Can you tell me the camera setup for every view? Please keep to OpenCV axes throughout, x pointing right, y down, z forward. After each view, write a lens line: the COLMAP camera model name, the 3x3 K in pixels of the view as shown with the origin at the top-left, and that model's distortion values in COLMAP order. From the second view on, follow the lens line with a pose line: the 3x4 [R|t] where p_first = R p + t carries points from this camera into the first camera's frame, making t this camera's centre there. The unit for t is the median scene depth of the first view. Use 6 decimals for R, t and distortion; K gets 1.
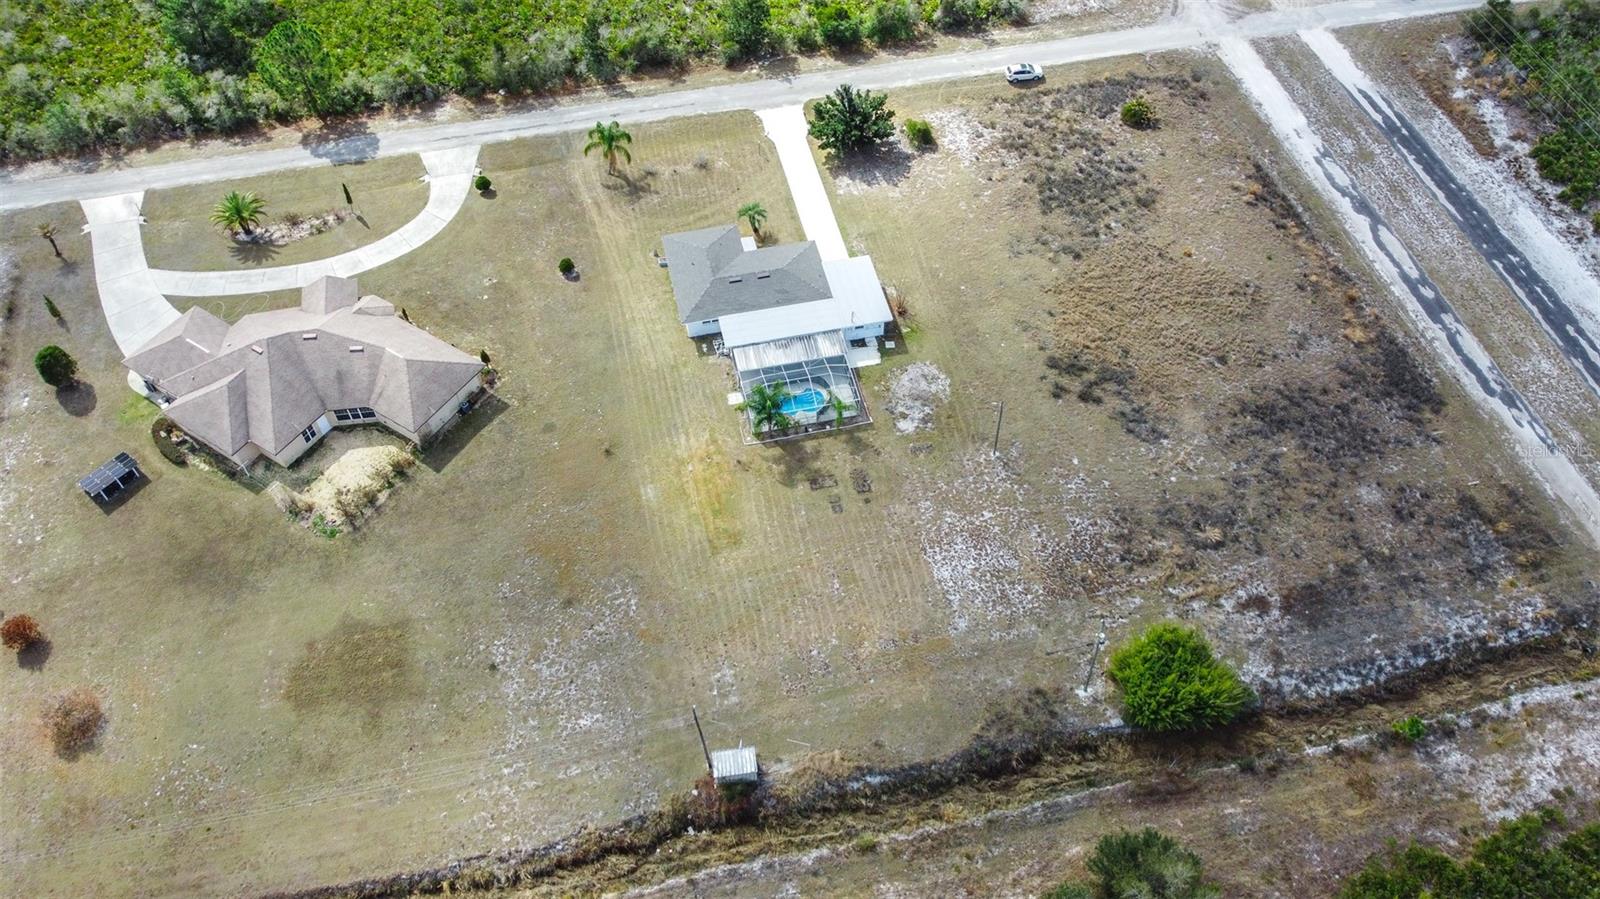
lens RADIAL K [[1214.8, 0, 801.1], [0, 1214.8, 443.9], [0, 0, 1]] dist [-0.004272, 0.000165]
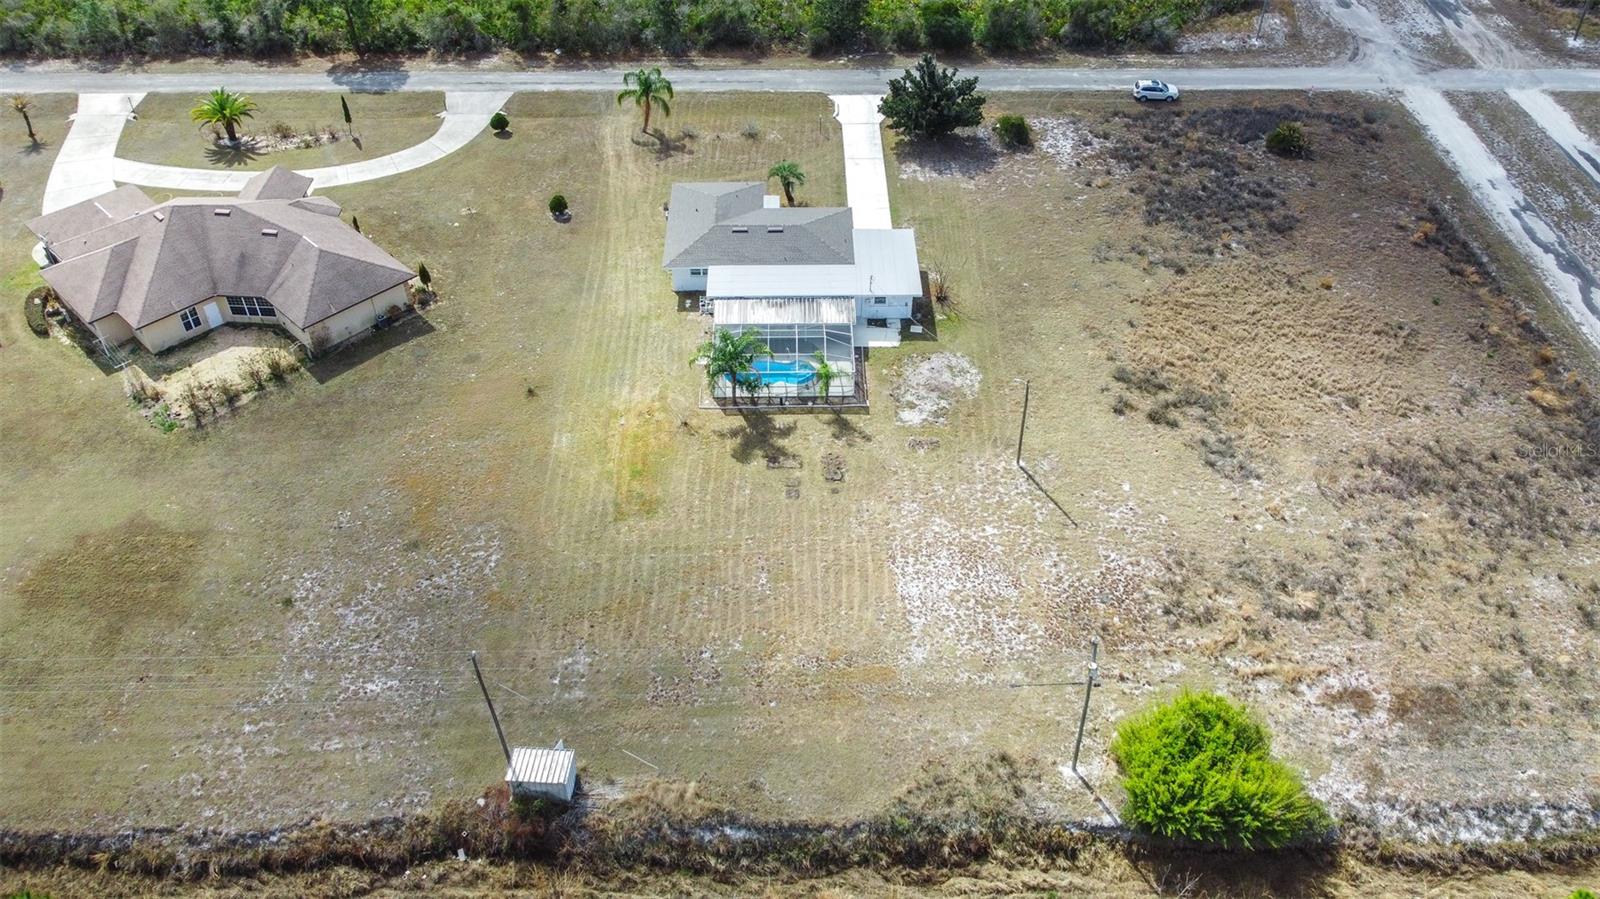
lens RADIAL K [[1236.8, 0, 817.2], [0, 1236.8, 450.4], [0, 0, 1]] dist [-0.005344, 0.003424]
pose [[0.980101, 0.141191, -0.139527, 0.139212], [-0.162345, 0.974620, -0.154141, 0.134829], [0.114223, 0.173725, 0.978148, 0.232565]]
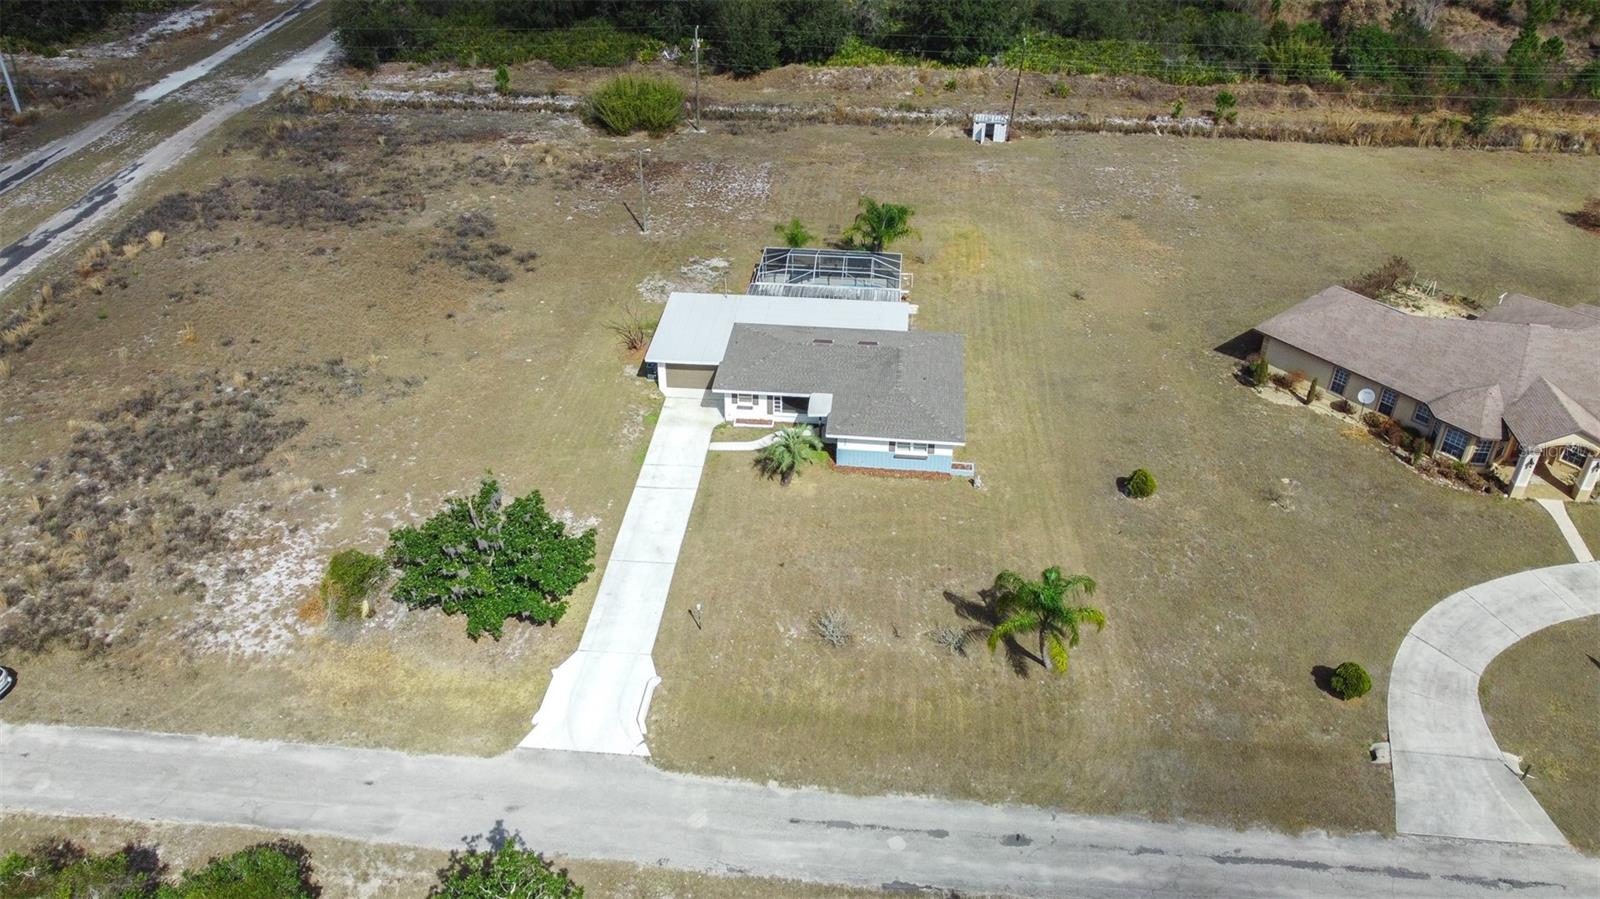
lens RADIAL K [[1215.7, 0, 800.0], [0, 1215.7, 449.5], [0, 0, 1]] dist [-0.005448, 0.001886]
pose [[-0.948997, -0.172111, 0.264165, -0.208810], [0.252933, 0.084620, 0.963776, -0.793624], [-0.188230, 0.981436, -0.036772, 1.138953]]
